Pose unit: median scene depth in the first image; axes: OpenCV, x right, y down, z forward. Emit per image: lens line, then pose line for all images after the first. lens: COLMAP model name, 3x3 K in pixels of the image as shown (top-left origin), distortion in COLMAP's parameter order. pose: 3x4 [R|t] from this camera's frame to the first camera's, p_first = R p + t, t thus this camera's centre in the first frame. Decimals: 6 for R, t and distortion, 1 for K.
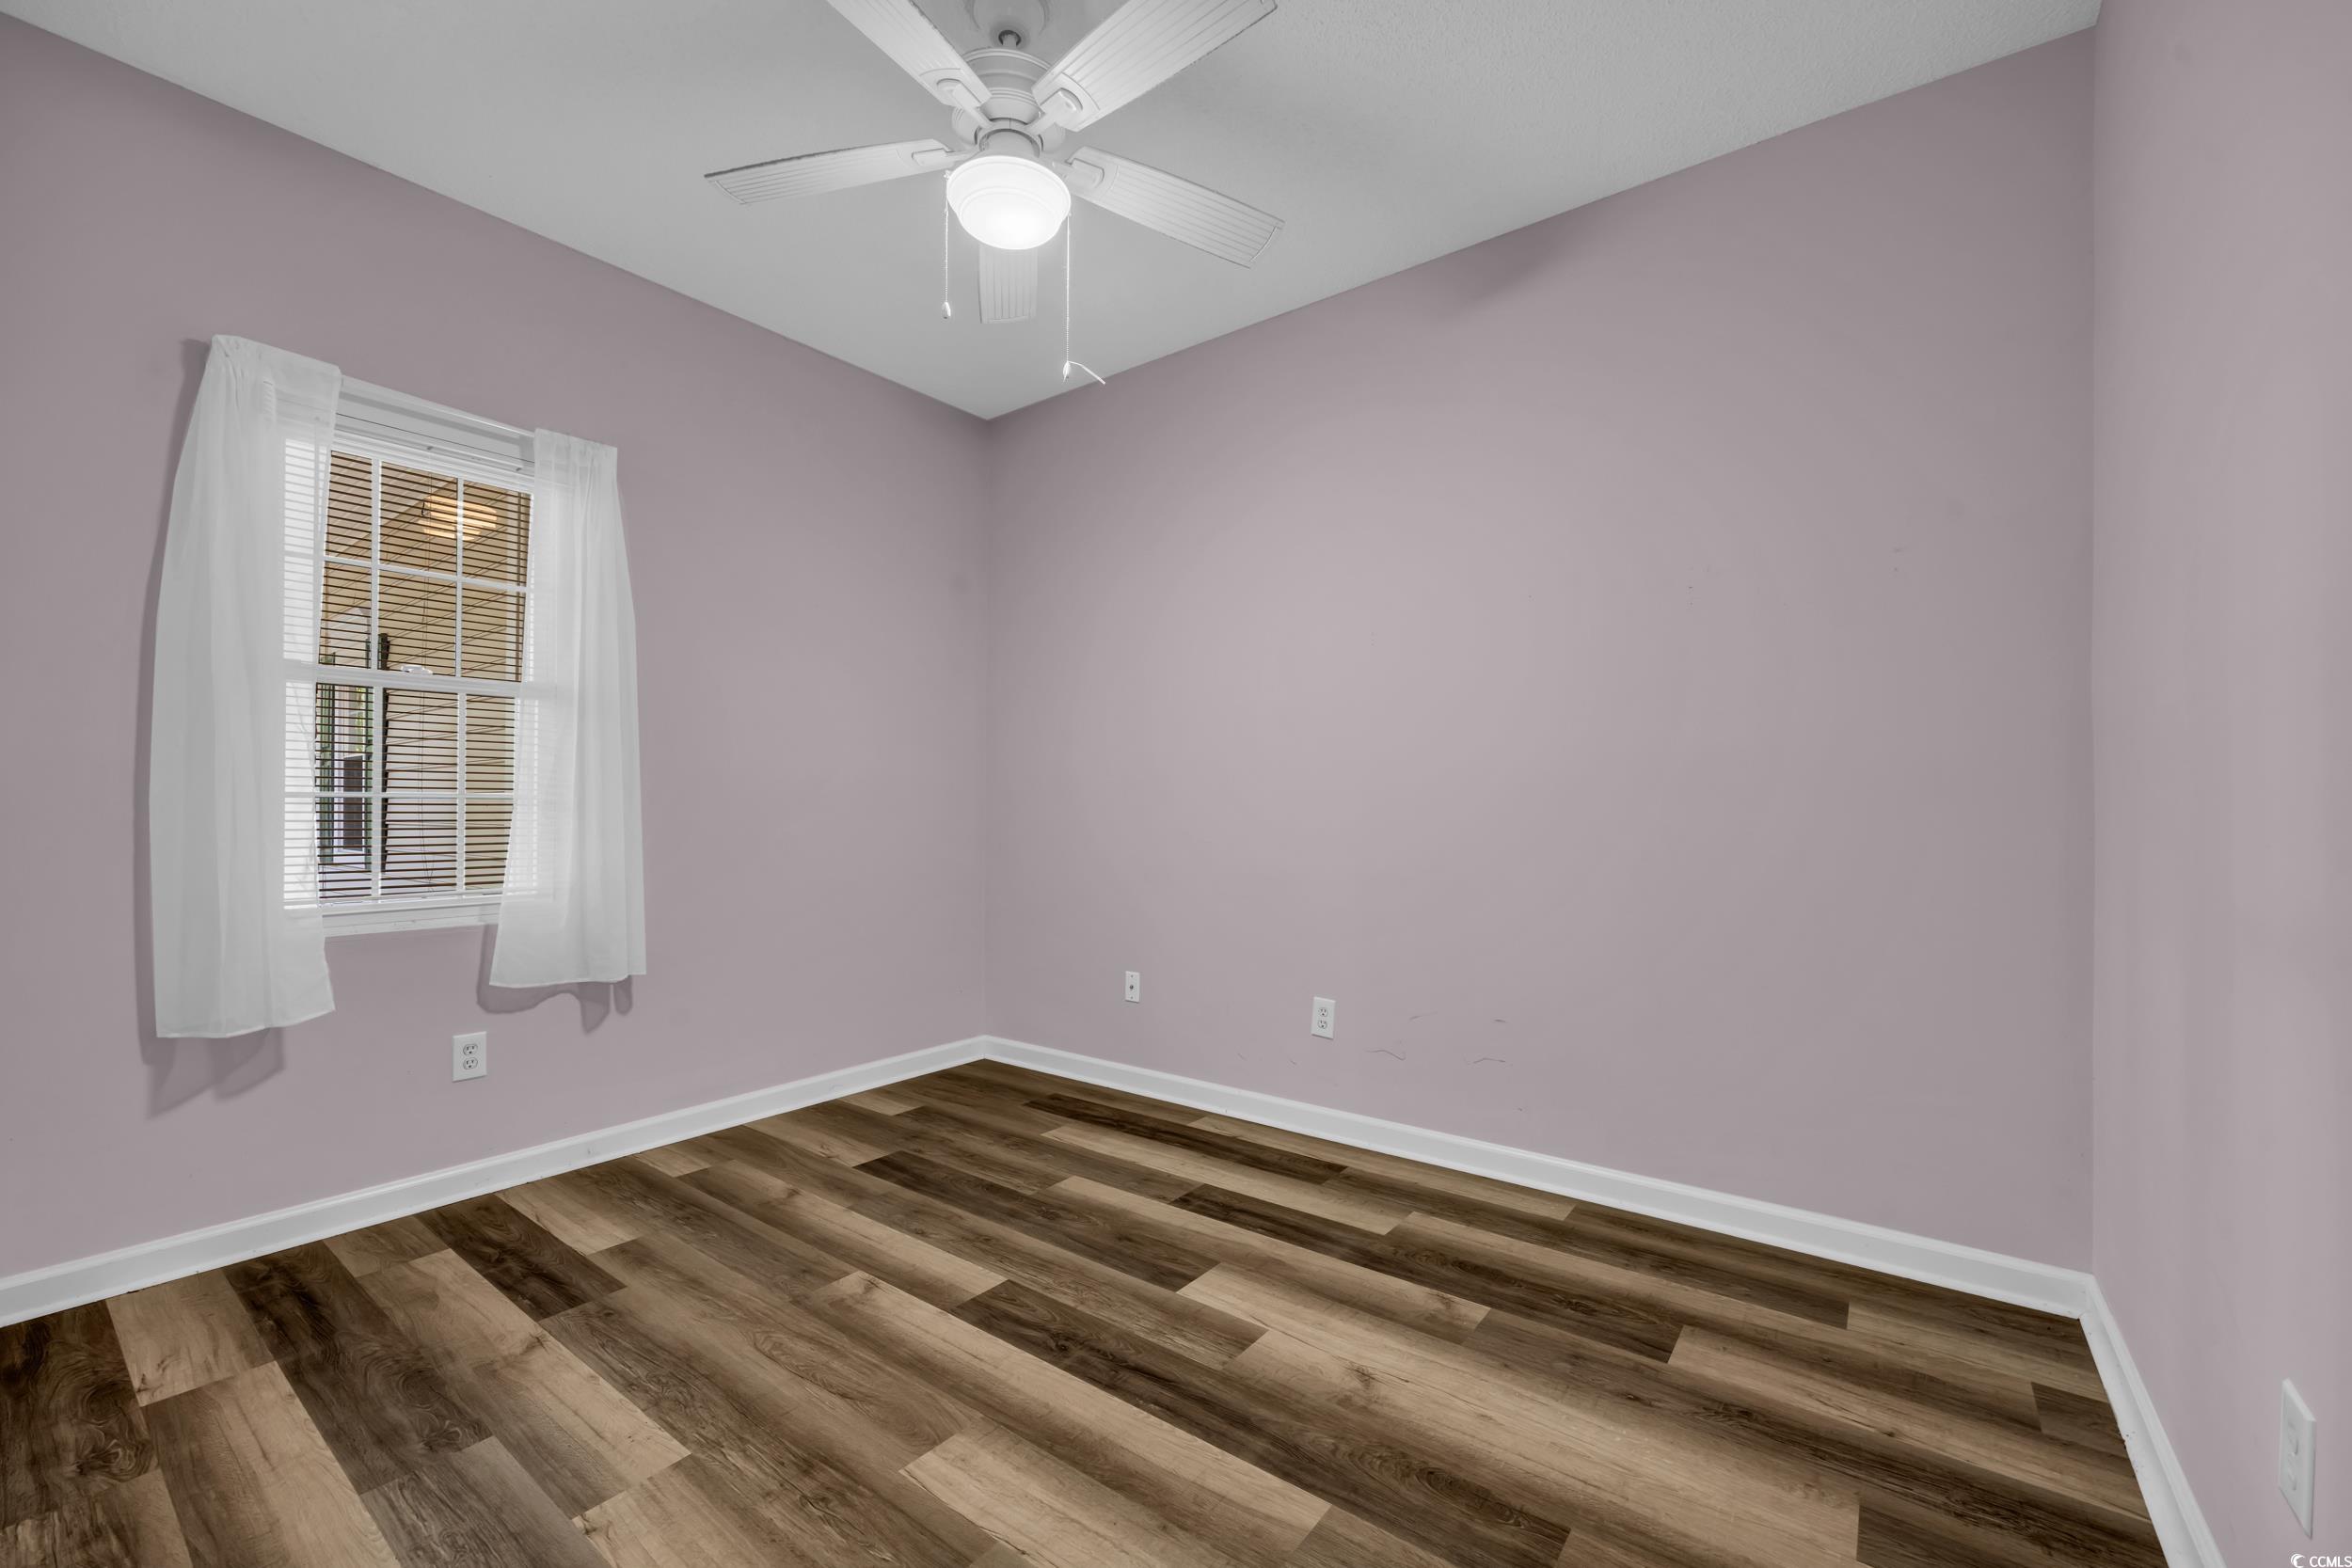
lens RADIAL K [[942.4, 0, 1171.9], [0, 942.4, 799.9], [0, 0, 1]] dist [-0.001629, 0.000192]
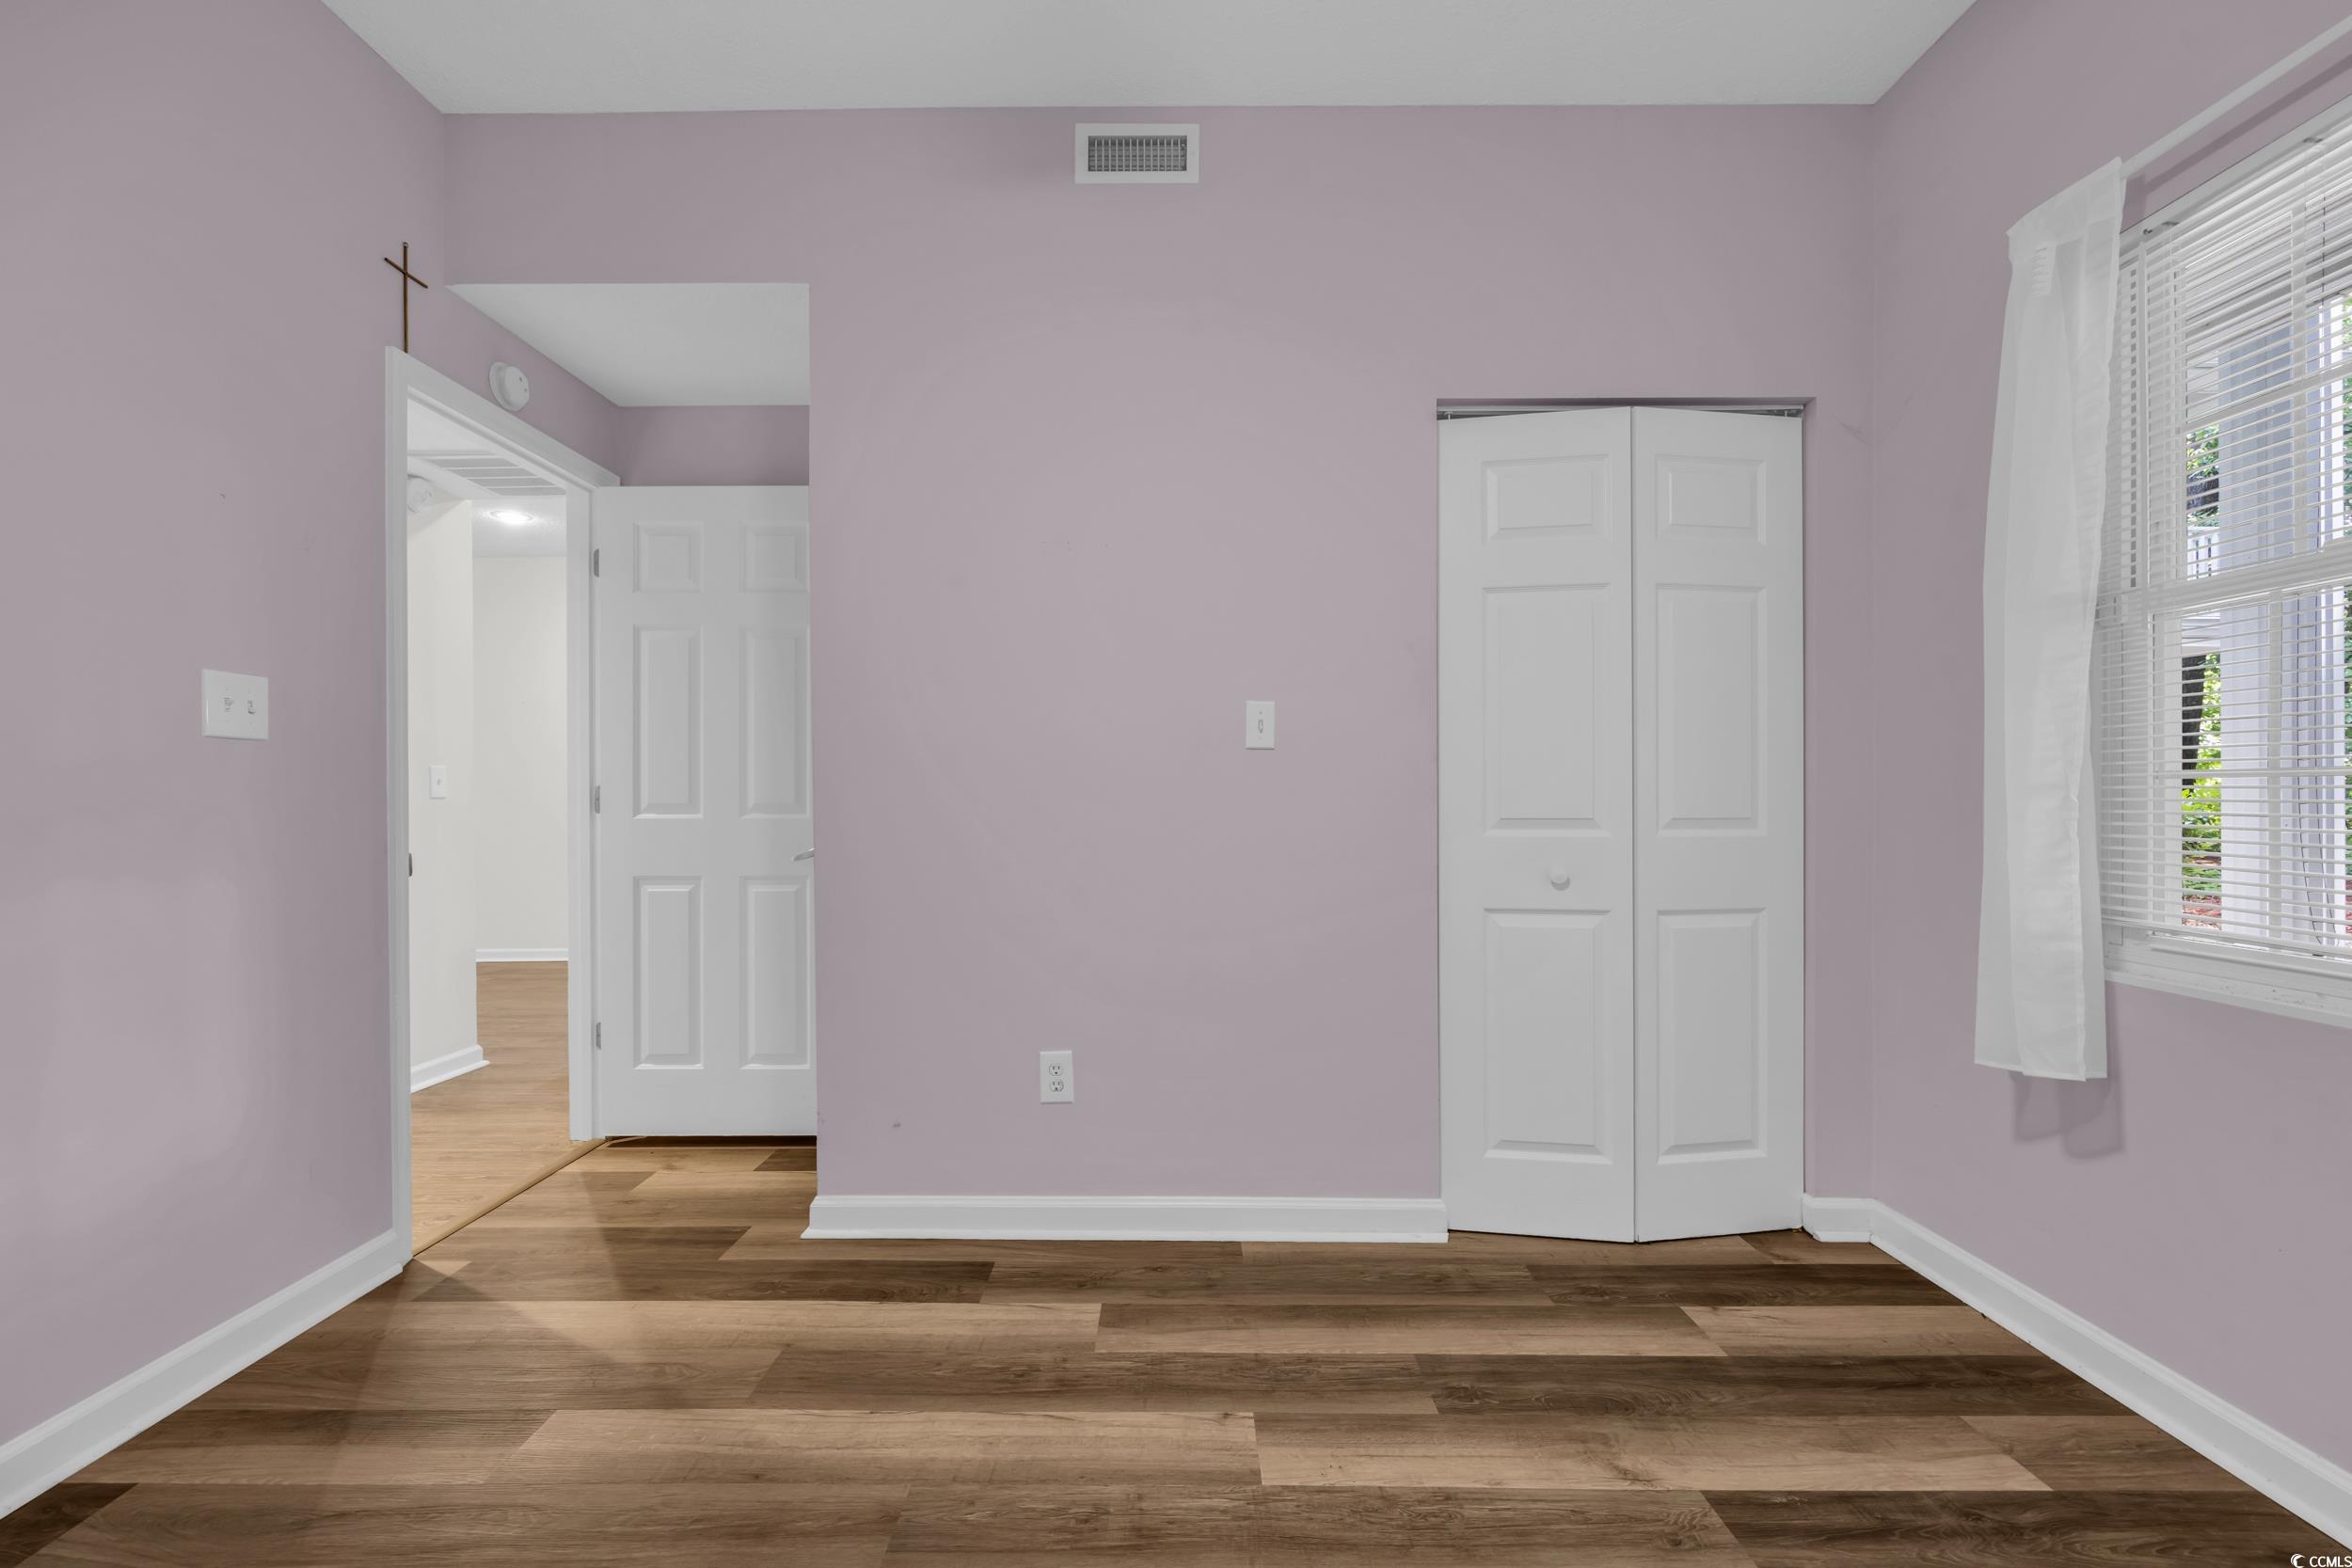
lens RADIAL K [[942.4, 0, 1166.8], [0, 942.4, 798.4], [0, 0, 1]] dist [-0.001629, 0.000192]
pose [[-0.802101, -0.001509, -0.597186, 0.107544], [0.008786, 0.999859, -0.014327, 0.022275], [0.597123, -0.016739, -0.801975, 1.466172]]
